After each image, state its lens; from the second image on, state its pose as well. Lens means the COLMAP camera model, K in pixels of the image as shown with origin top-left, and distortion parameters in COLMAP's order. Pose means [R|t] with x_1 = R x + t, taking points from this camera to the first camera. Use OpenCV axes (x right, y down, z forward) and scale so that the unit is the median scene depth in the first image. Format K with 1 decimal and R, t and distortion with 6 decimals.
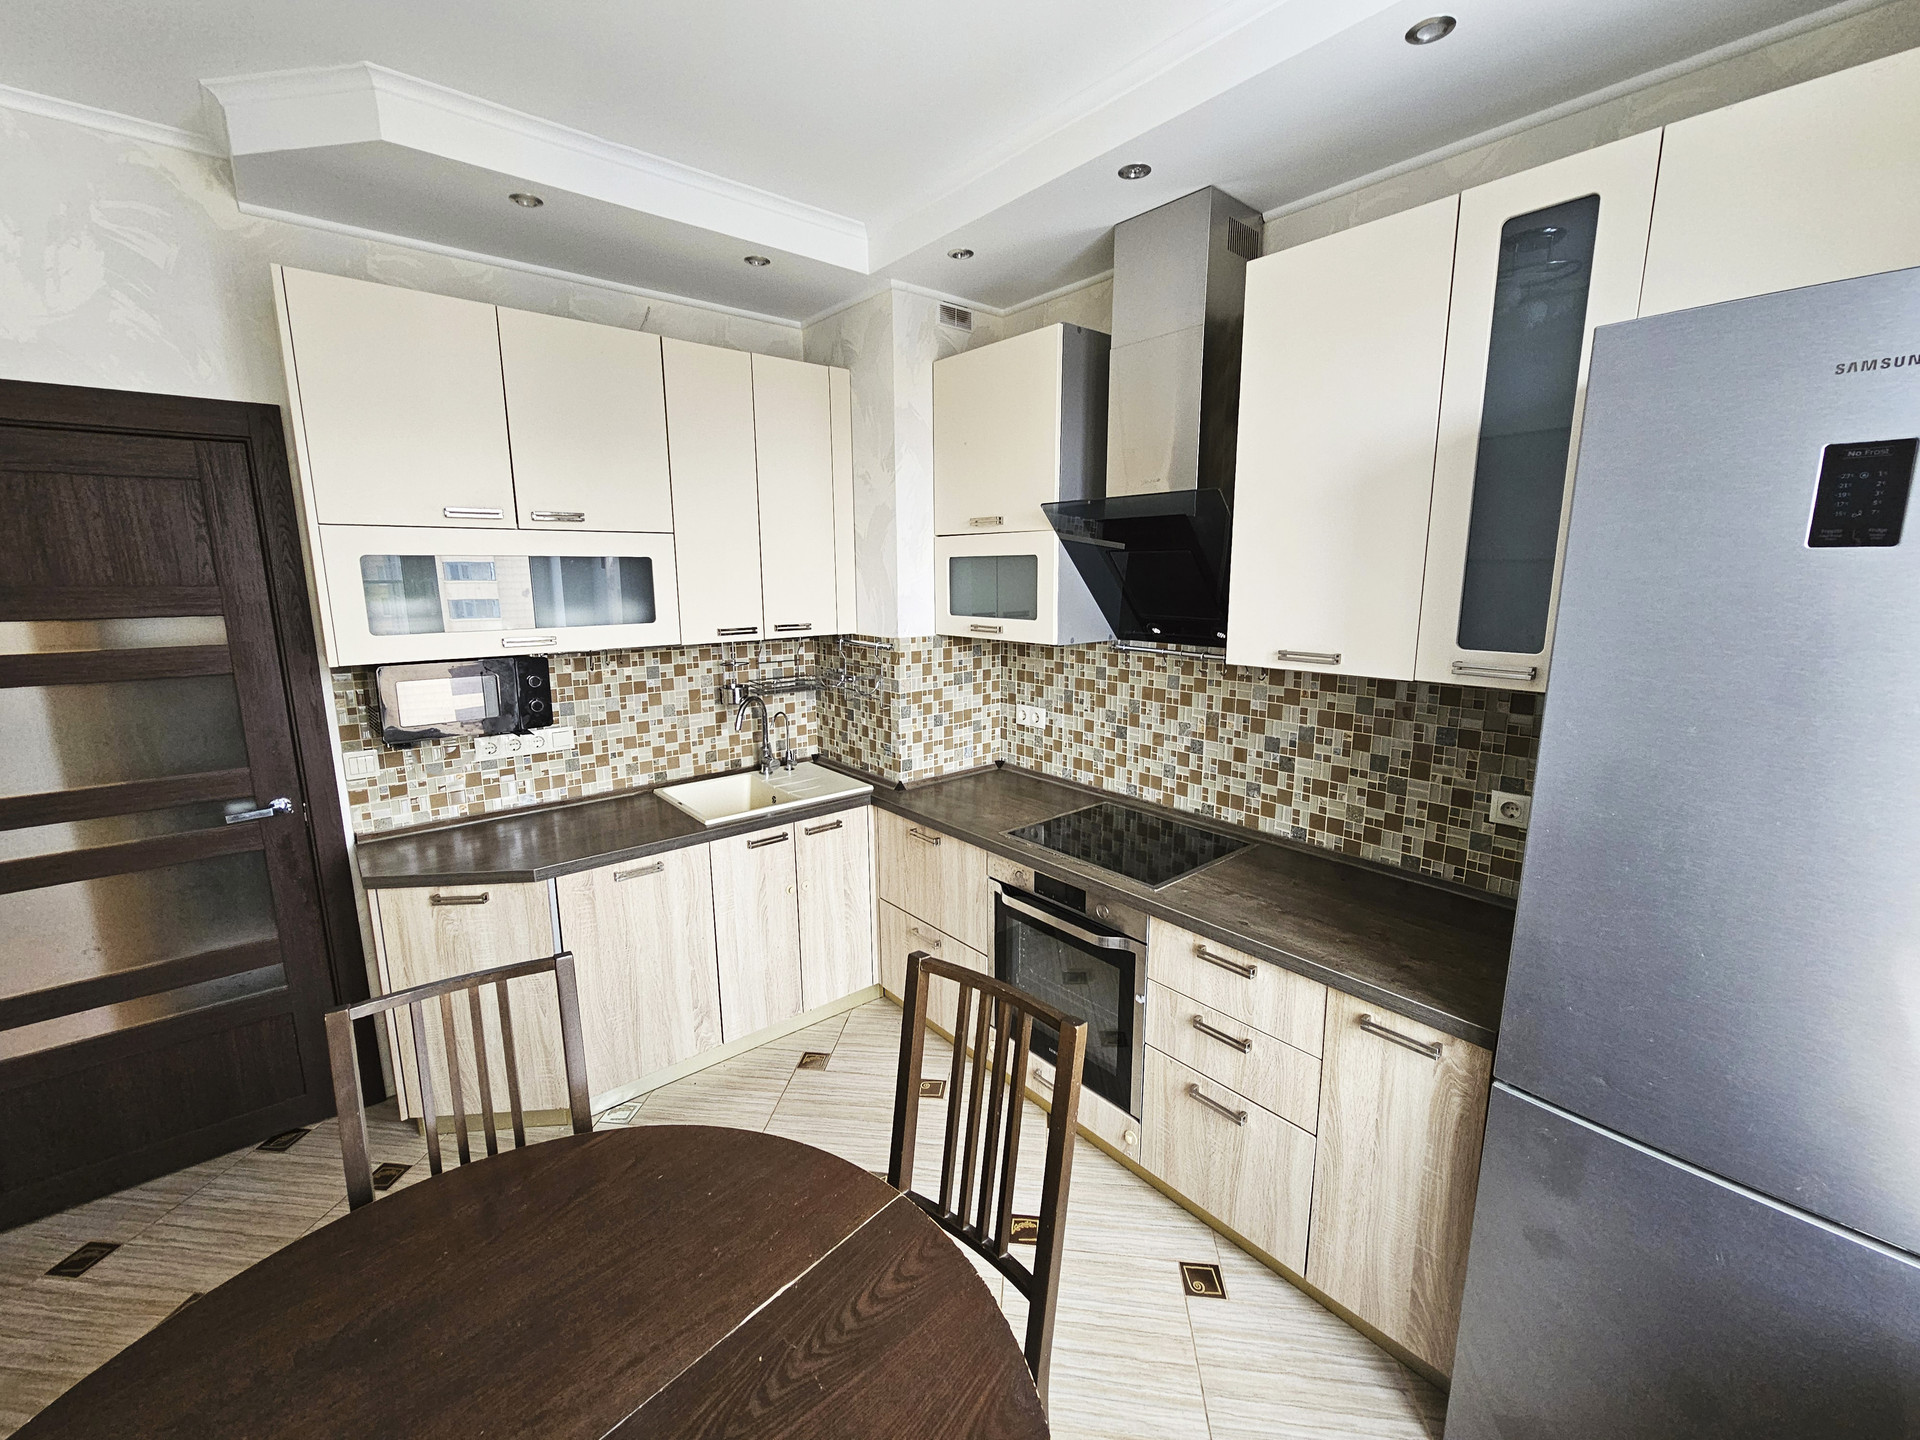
lens RADIAL K [[790.5, 0, 951.3], [0, 790.5, 714.4], [0, 0, 1]] dist [-0.003020, 0.001282]
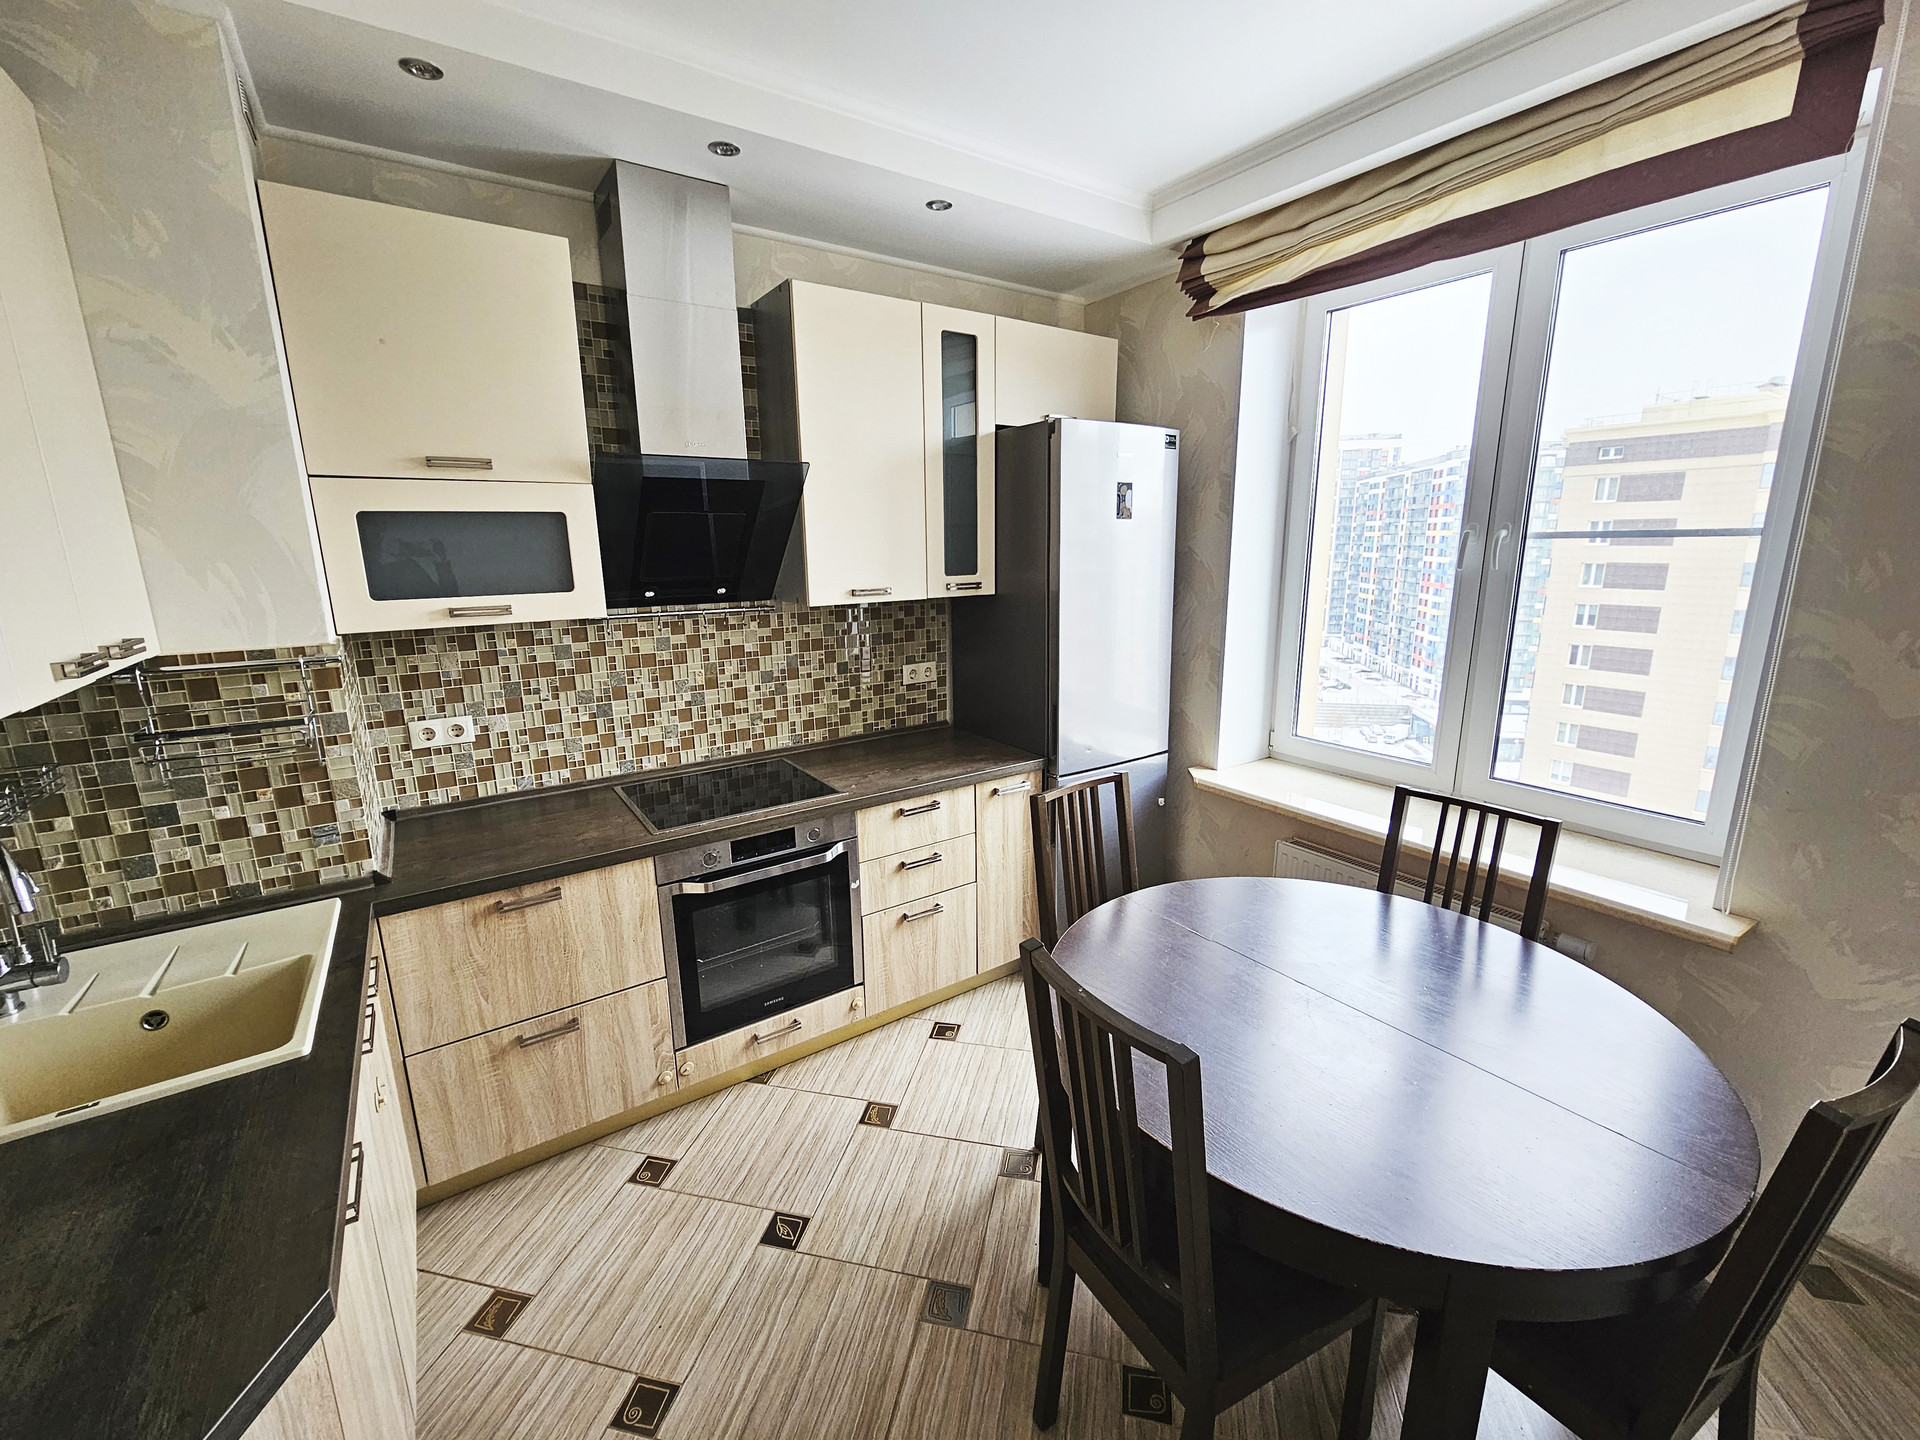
lens RADIAL K [[790.5, 0, 955.5], [0, 790.5, 714.7], [0, 0, 1]] dist [-0.003020, 0.001282]
pose [[0.088507, -0.210258, 0.973631, -0.721808], [0.194297, 0.962335, 0.190156, -0.075985], [-0.976942, 0.172344, 0.126025, 0.536415]]
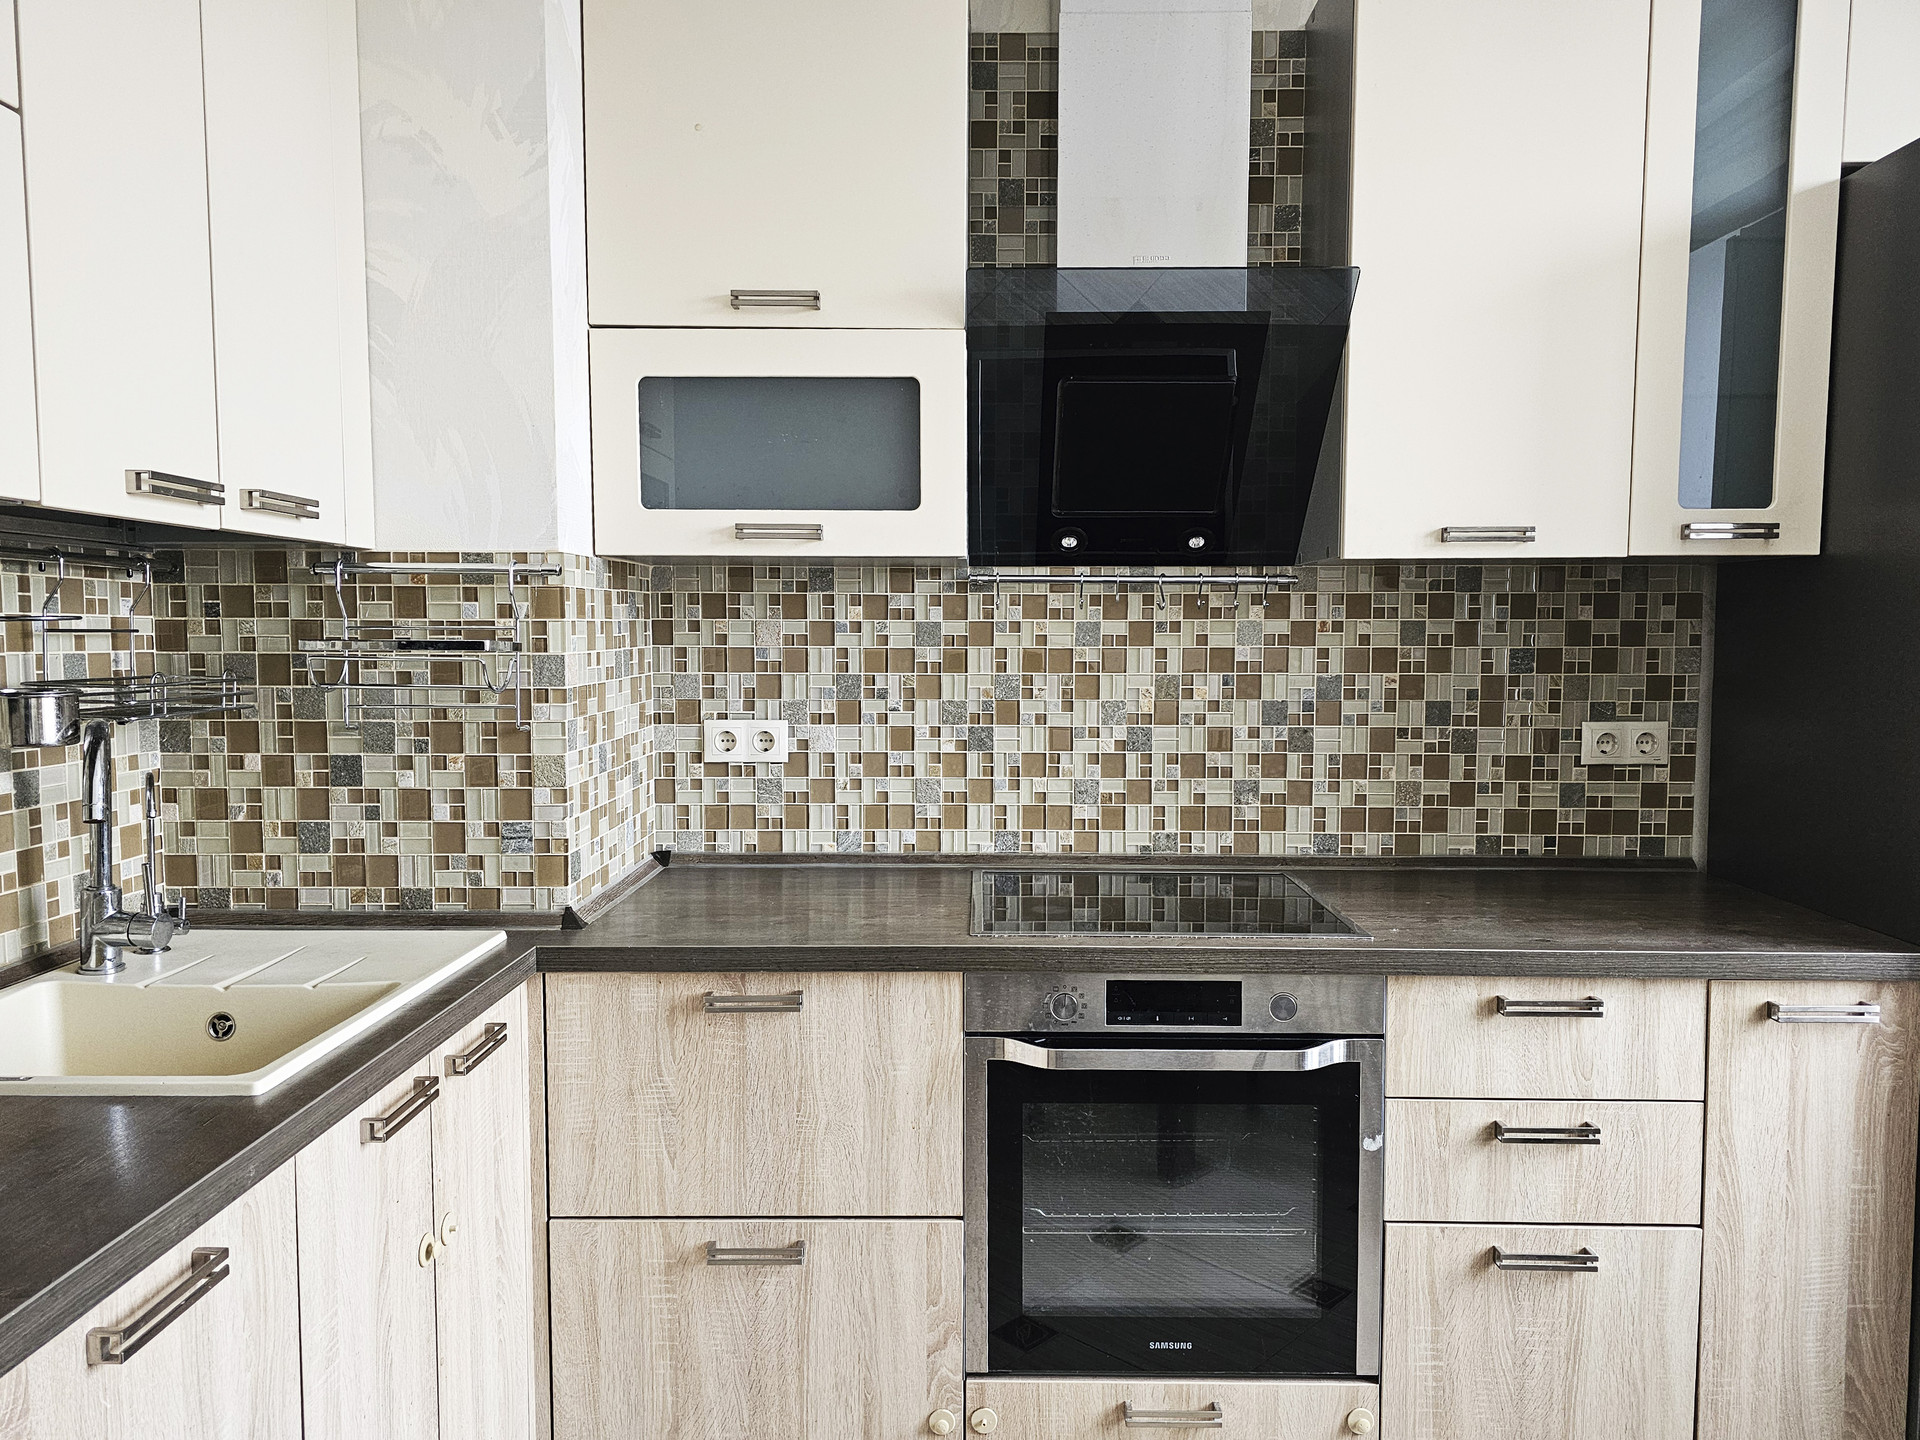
lens RADIAL K [[1288.0, 0, 971.2], [0, 1288.0, 728.1], [0, 0, 1]] dist [0.050379, -0.033647]
pose [[0.645024, -0.048234, 0.762639, -0.515565], [0.134057, 0.989671, -0.050789, 0.066053], [-0.752312, 0.134997, 0.644828, 0.481189]]
